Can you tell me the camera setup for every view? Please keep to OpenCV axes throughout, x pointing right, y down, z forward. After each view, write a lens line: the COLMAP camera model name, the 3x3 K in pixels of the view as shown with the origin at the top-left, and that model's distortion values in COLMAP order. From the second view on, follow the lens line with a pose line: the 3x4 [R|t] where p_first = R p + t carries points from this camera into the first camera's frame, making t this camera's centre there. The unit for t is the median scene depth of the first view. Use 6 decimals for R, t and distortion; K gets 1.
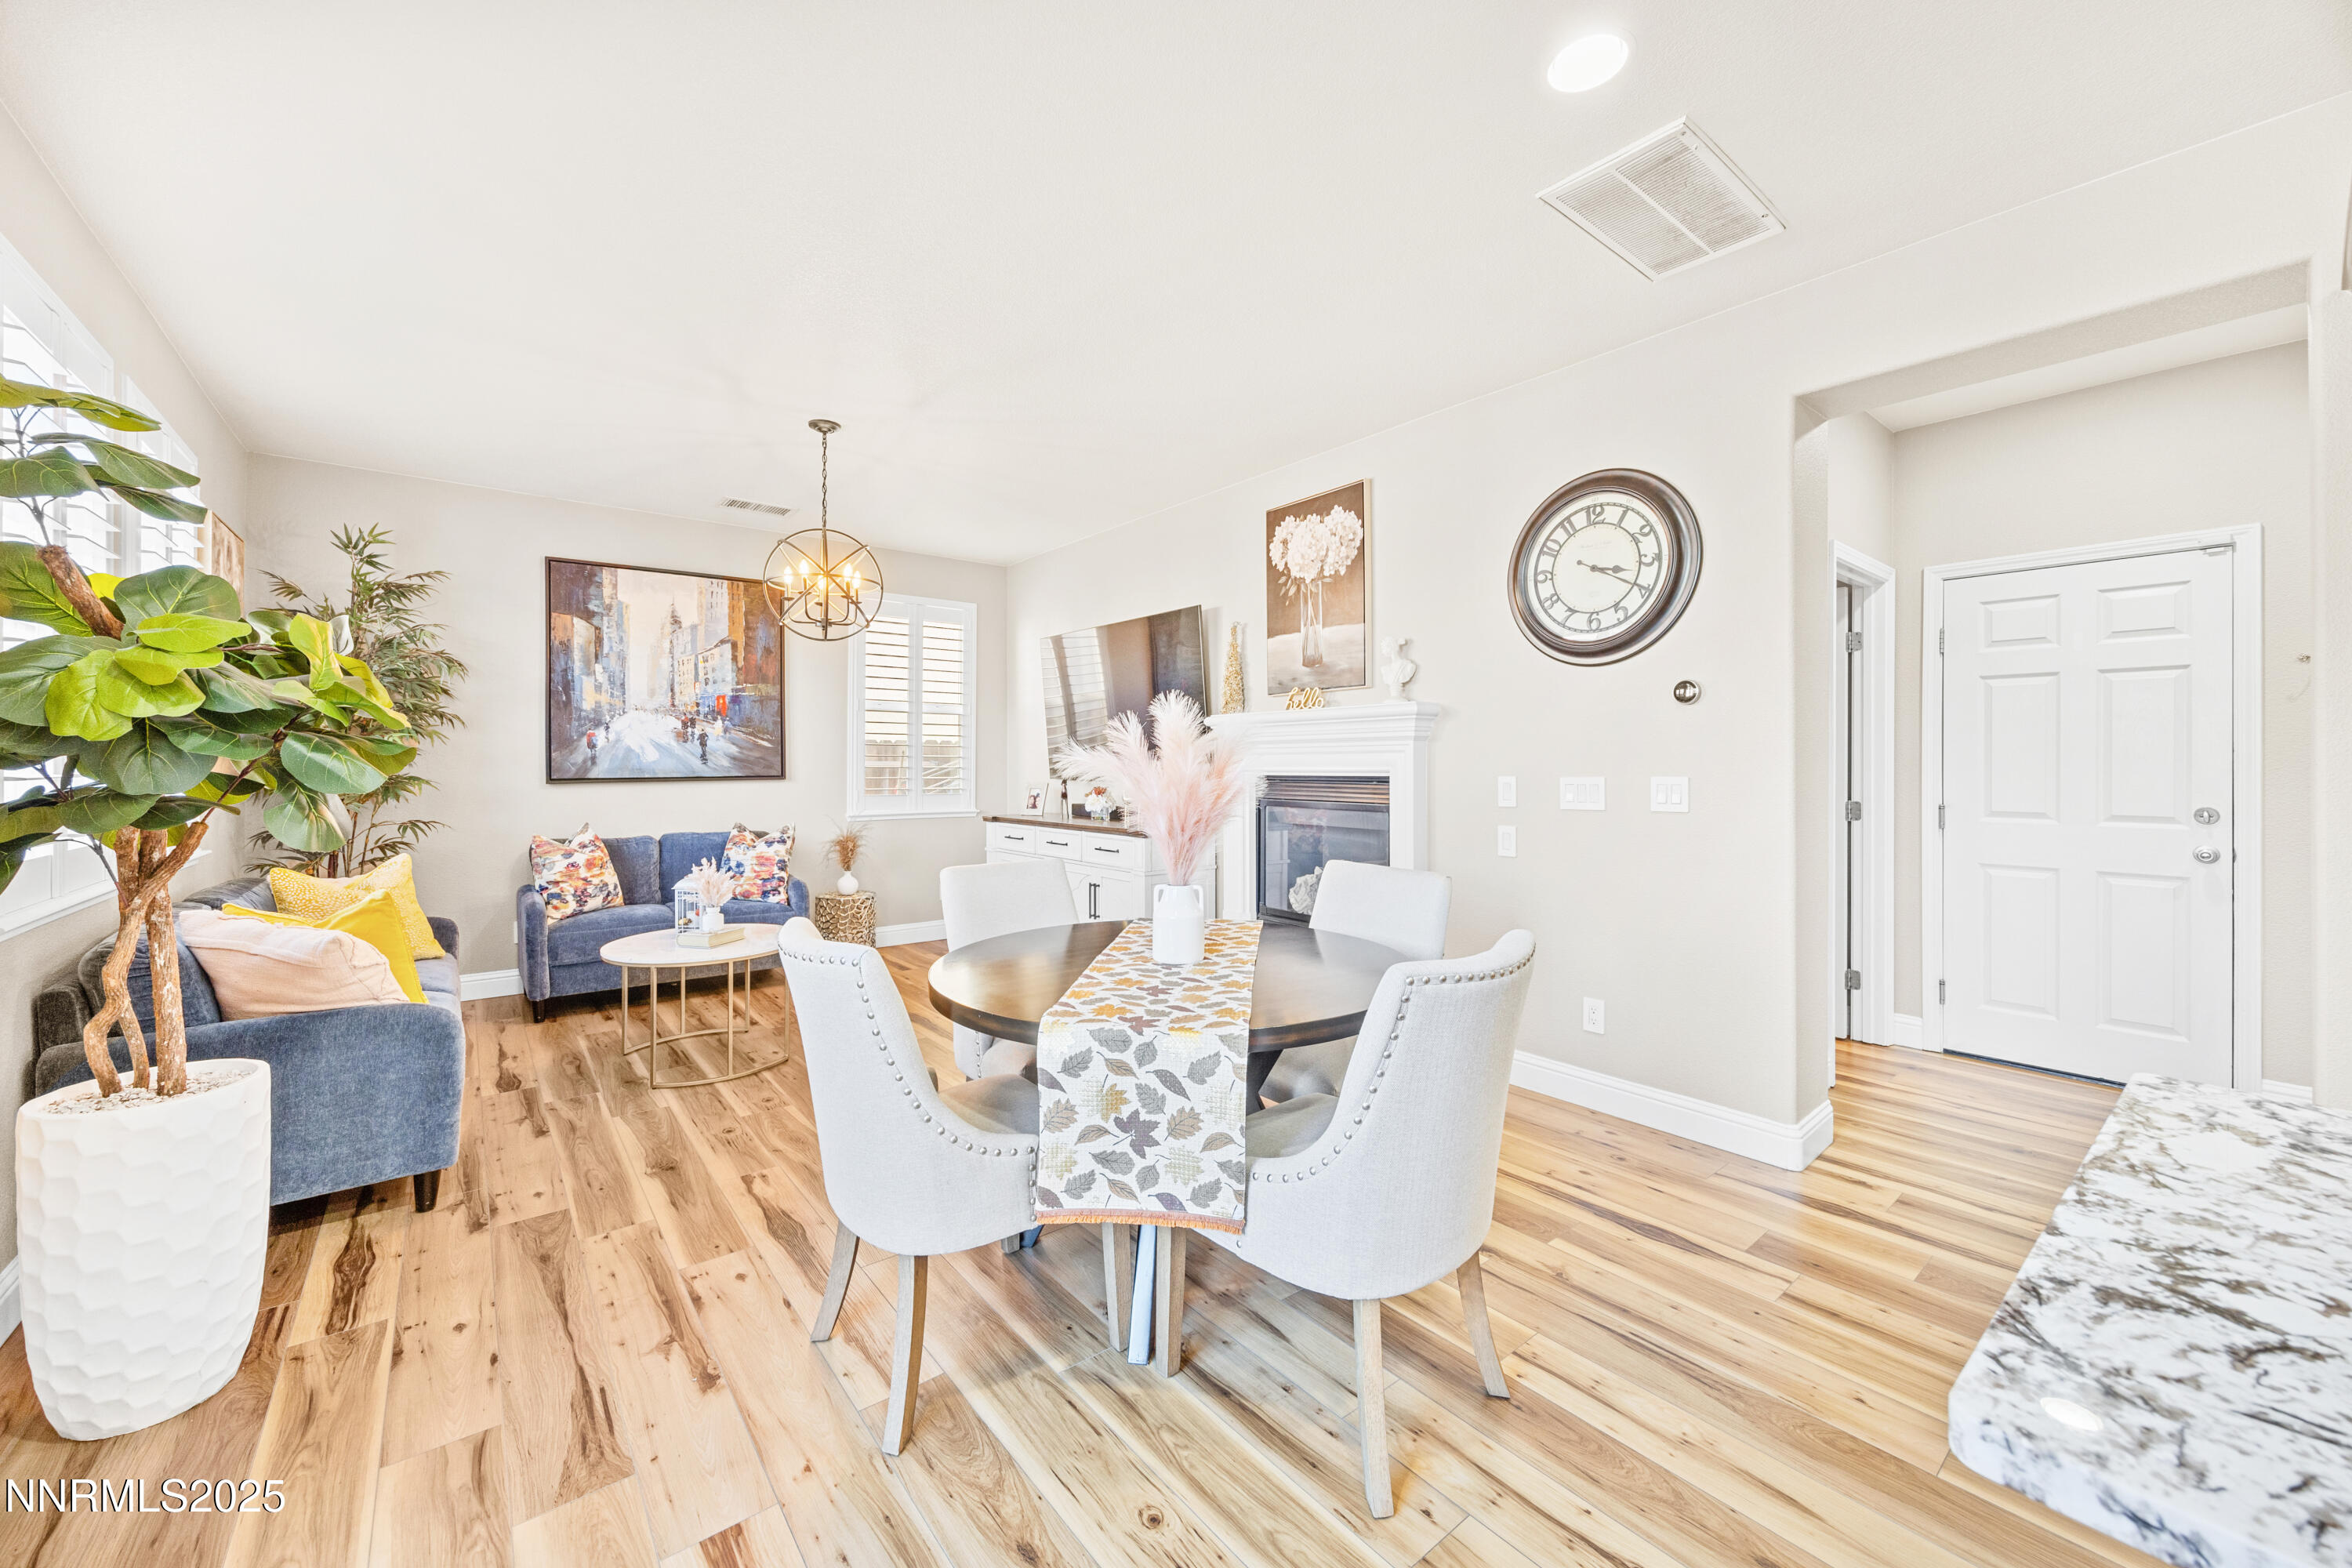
lens RADIAL K [[903.7, 0, 1183.4], [0, 903.7, 765.9], [0, 0, 1]] dist [-0.000861, -0.000617]
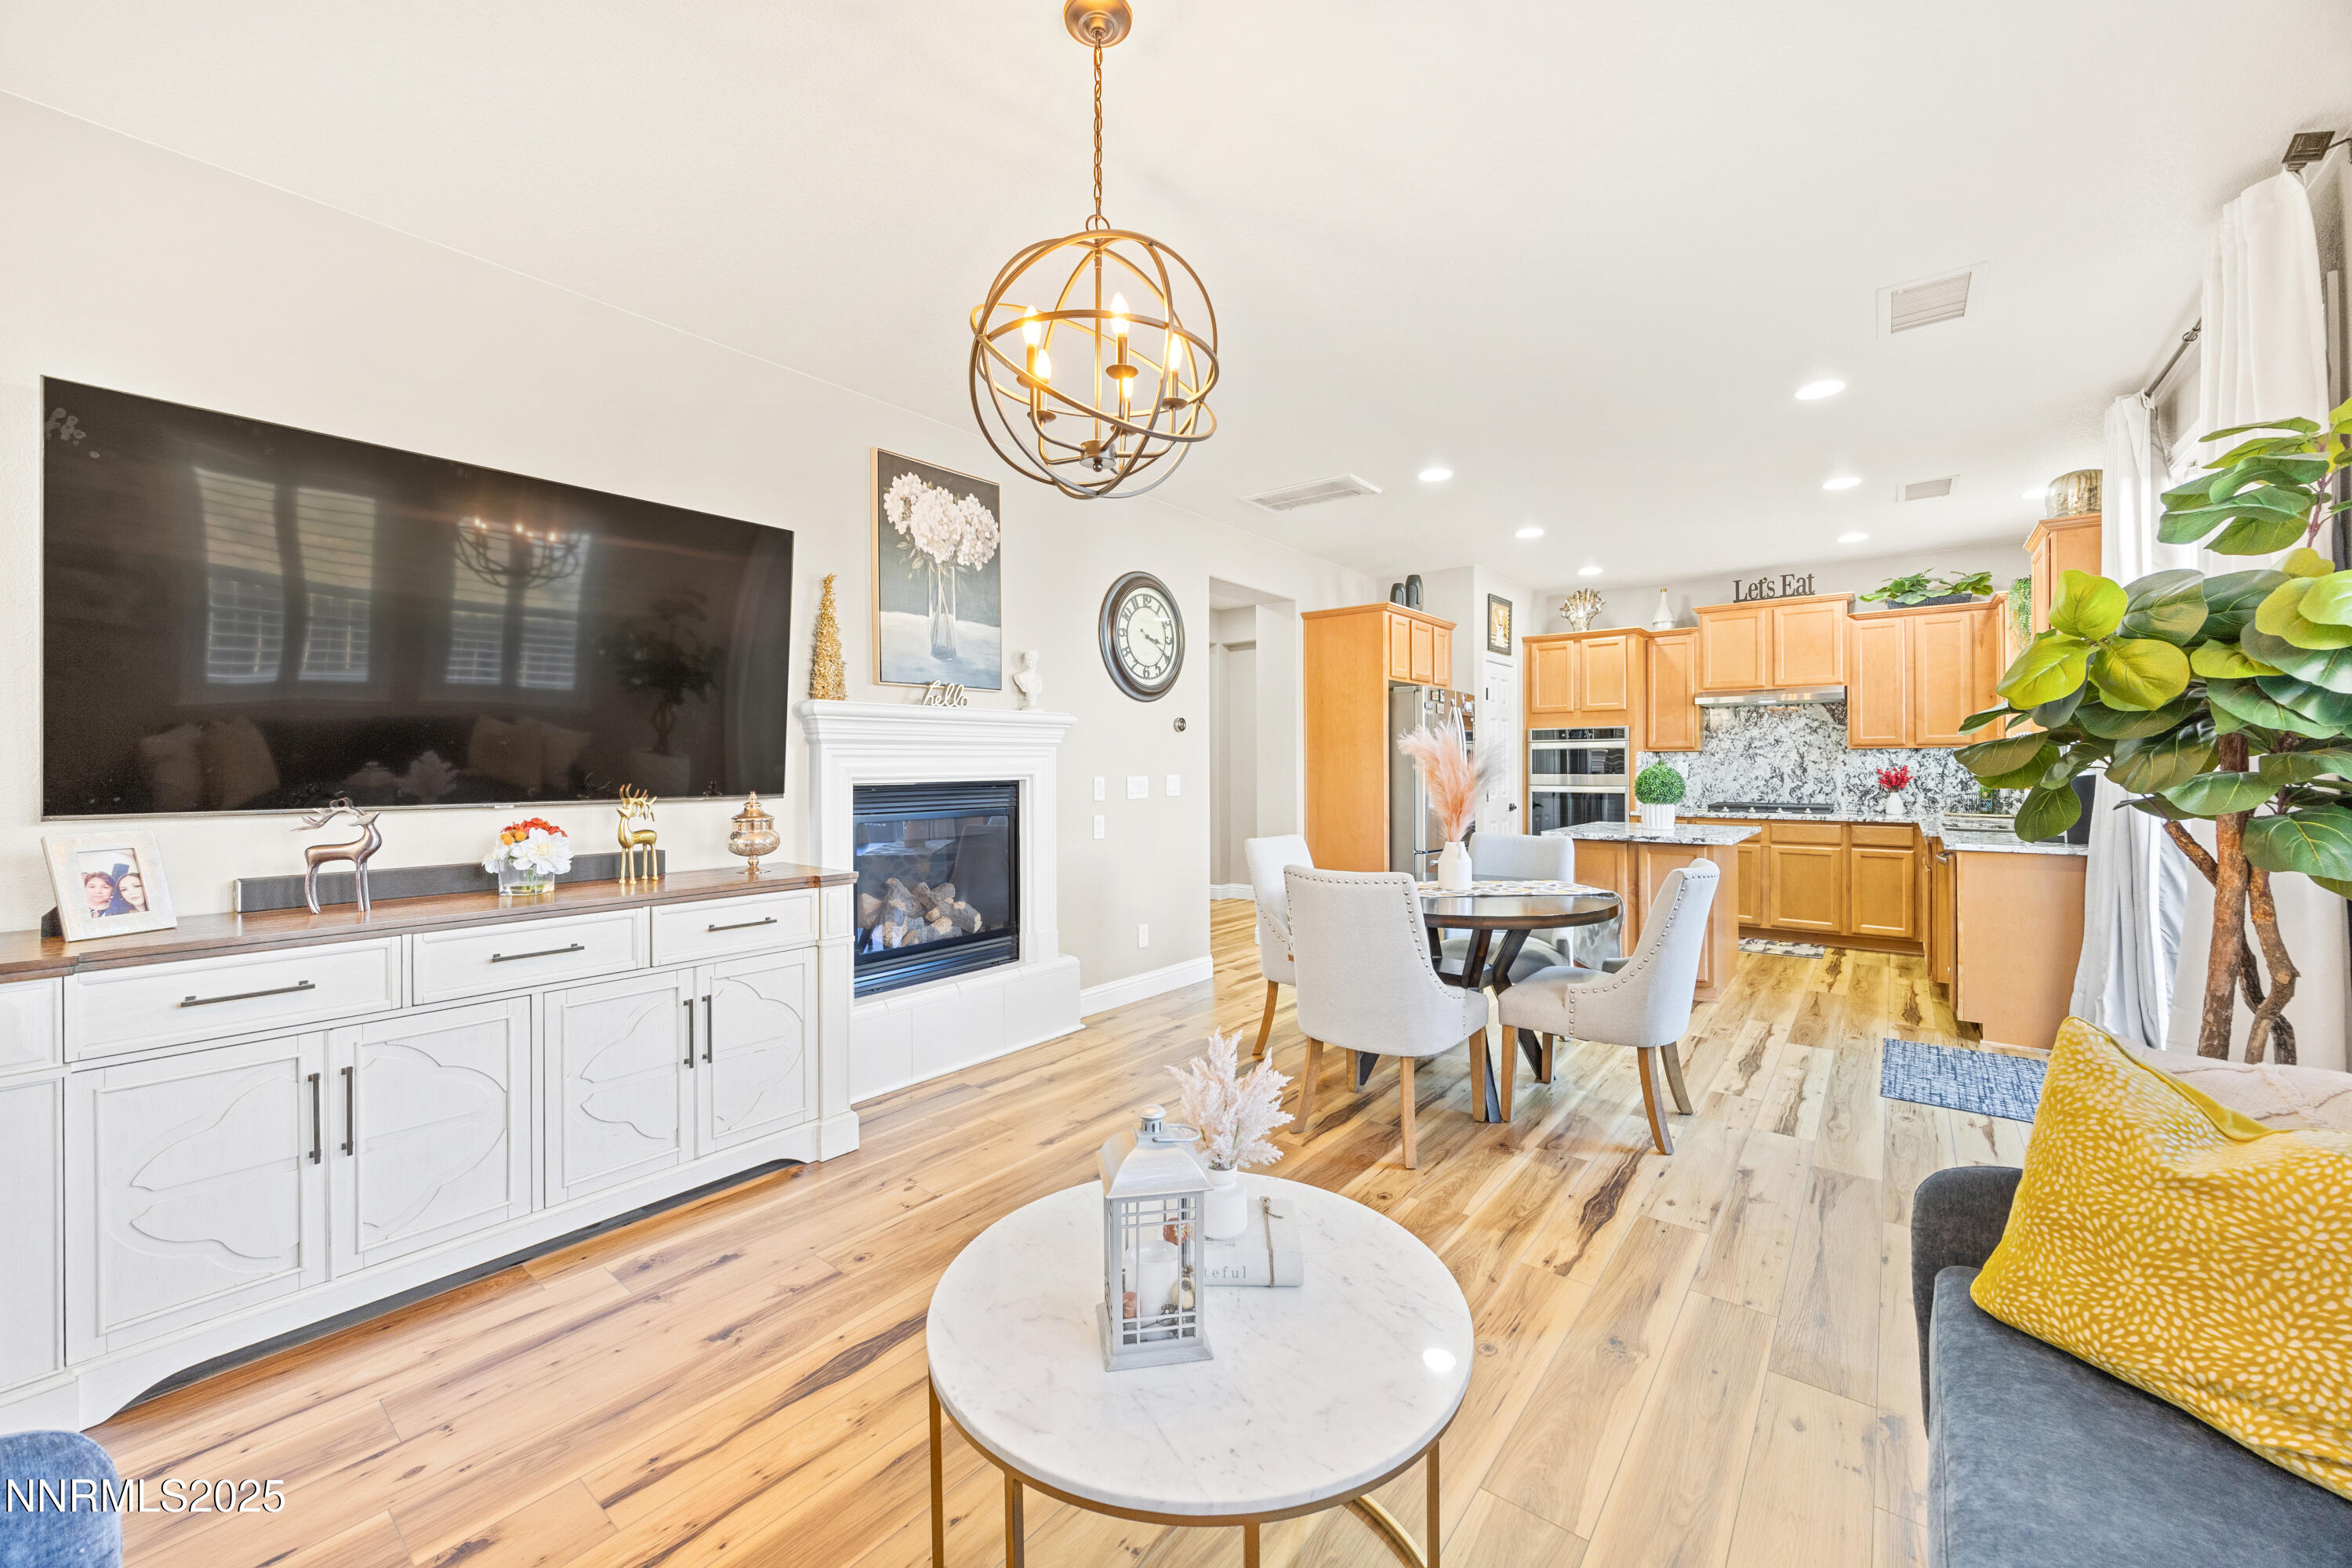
lens RADIAL K [[903.7, 0, 1172.8], [0, 903.7, 766.0], [0, 0, 1]] dist [-0.000861, -0.000617]
pose [[-0.217382, 0.002059, 0.976084, -1.082026], [0.008009, 0.999968, -0.000325, -0.003566], [-0.976054, 0.007747, -0.217392, 1.362604]]
